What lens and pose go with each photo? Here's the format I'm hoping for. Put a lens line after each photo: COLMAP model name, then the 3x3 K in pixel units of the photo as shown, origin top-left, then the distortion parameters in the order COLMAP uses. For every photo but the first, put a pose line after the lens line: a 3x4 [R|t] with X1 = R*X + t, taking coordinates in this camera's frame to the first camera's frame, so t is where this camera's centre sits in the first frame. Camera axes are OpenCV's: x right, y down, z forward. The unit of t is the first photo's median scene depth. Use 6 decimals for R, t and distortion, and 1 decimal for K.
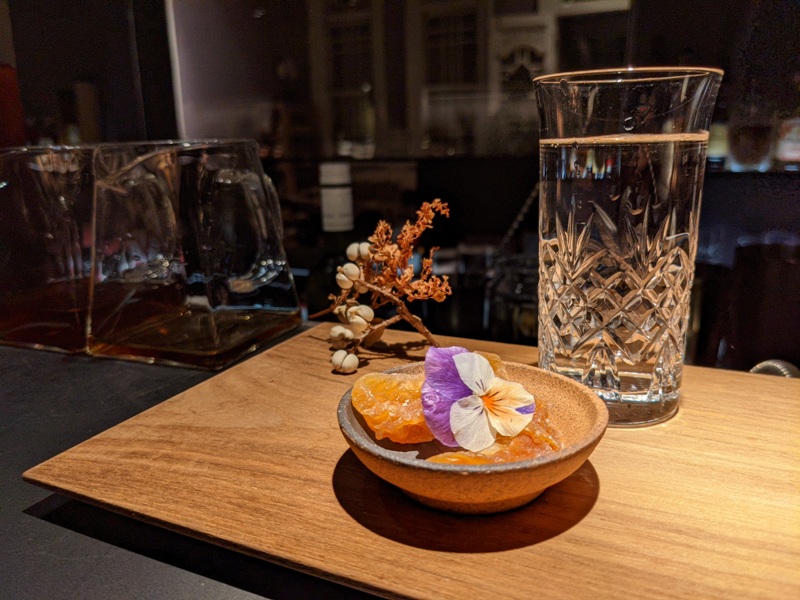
lens RADIAL K [[644.1, 0, 397.9], [0, 644.1, 306.8], [0, 0, 1]] dist [0.051031, -0.108712]
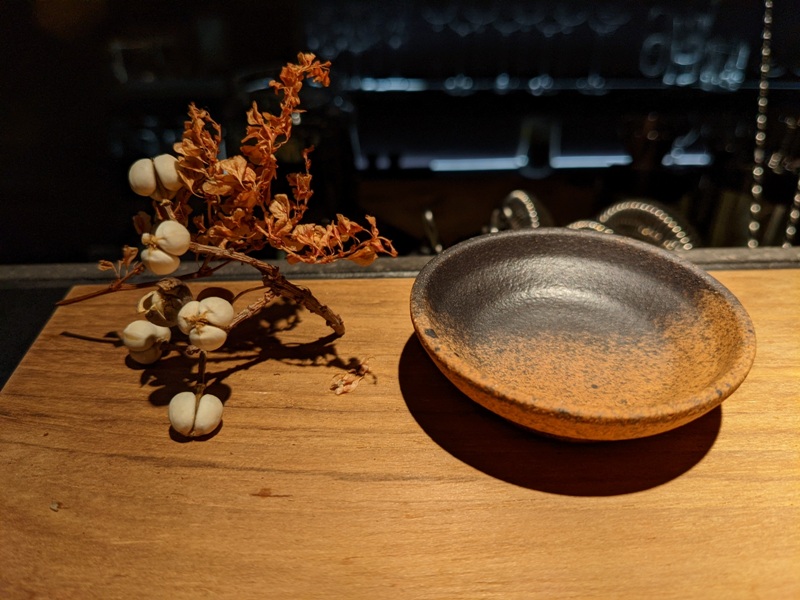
lens RADIAL K [[667.4, 0, 399.0], [0, 667.4, 275.5], [0, 0, 1]] dist [0.001823, -0.120642]
pose [[0.873752, -0.228716, 0.429239, -0.136820], [0.103756, 0.949870, 0.294927, -0.147735], [-0.475176, -0.213157, 0.853682, 0.484402]]
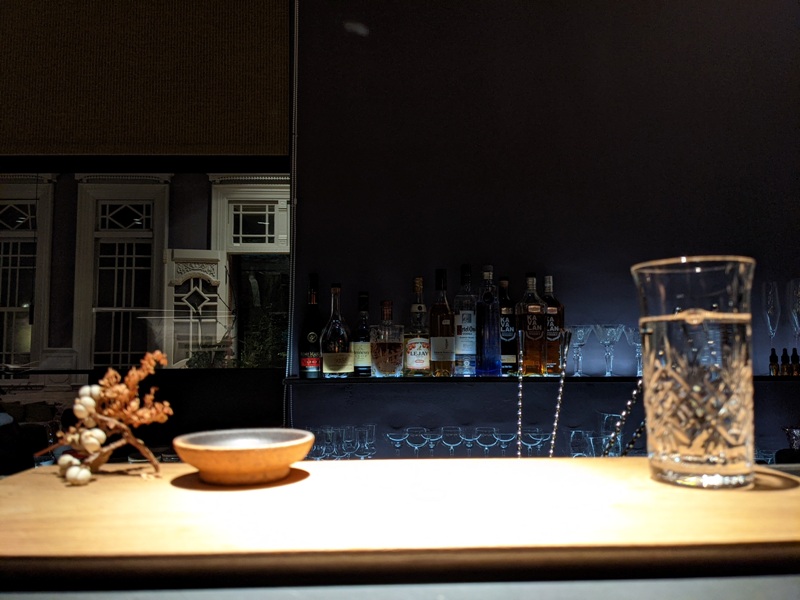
lens RADIAL K [[637.2, 0, 400.0], [0, 637.2, 300.0], [0, 0, 1]] dist [0.055472, -0.106787]
pose [[0.881245, 0.056391, 0.469284, -0.130442], [0.109443, 0.941531, -0.318656, 0.218178], [-0.459815, 0.332174, 0.823548, -0.392828]]
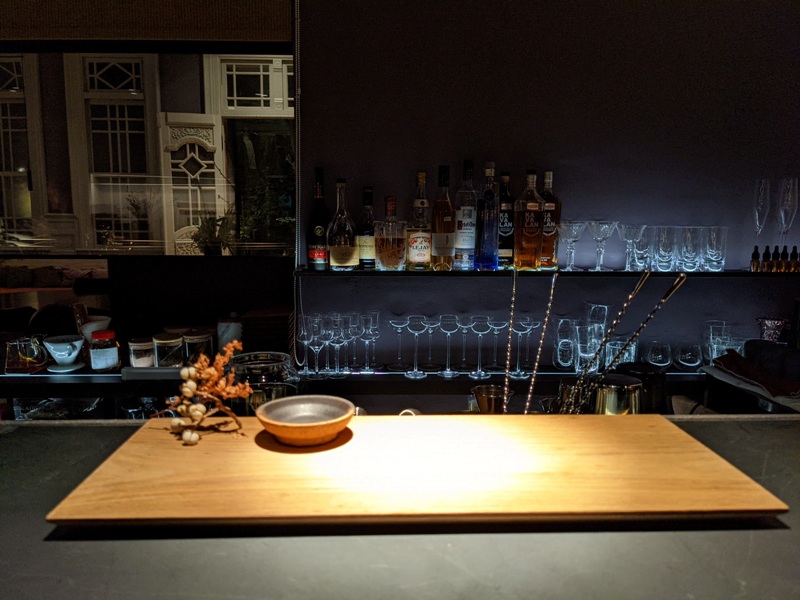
lens RADIAL K [[644.1, 0, 397.9], [0, 644.1, 306.8], [0, 0, 1]] dist [0.051031, -0.108712]
pose [[0.880389, -0.040992, 0.472477, -0.387216], [0.097005, 0.990759, -0.094797, -0.044611], [-0.464225, 0.129290, 0.876230, -0.810408]]
